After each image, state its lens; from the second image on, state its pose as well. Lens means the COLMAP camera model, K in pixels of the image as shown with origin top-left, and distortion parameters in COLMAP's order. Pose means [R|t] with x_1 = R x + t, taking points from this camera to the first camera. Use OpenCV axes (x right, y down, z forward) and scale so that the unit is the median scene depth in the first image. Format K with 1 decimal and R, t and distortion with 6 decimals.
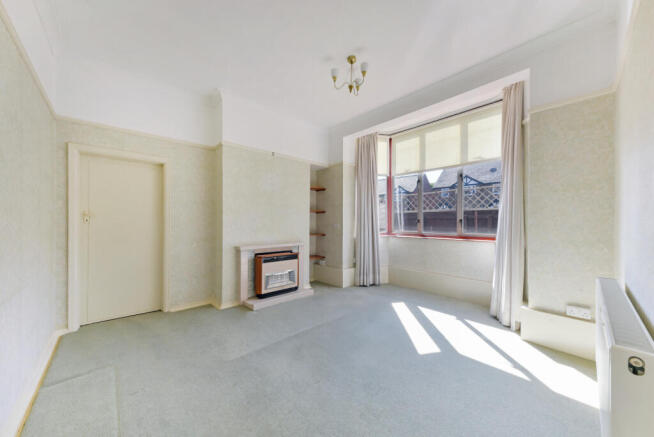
lens RADIAL K [[234.0, 0, 324.4], [0, 234.0, 220.4], [0, 0, 1]] dist [0.002411, 0.000086]
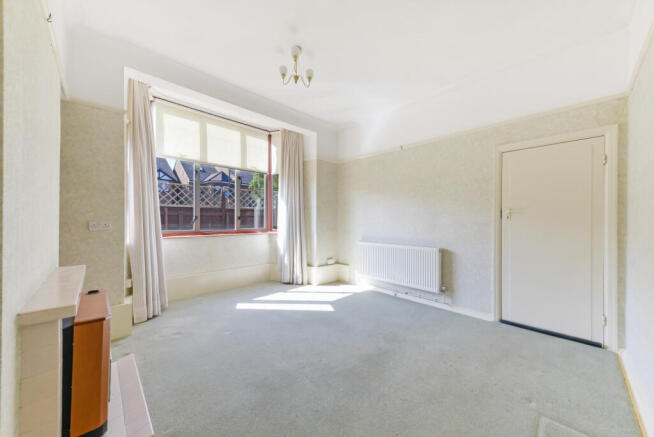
lens RADIAL K [[234.0, 0, 324.4], [0, 234.0, 220.4], [0, 0, 1]] dist [0.002411, 0.000086]
pose [[-0.044046, -0.003317, 0.999024, -0.524710], [-0.012671, 0.999916, 0.002761, 0.005482], [-0.998949, -0.012537, -0.044085, 0.578752]]
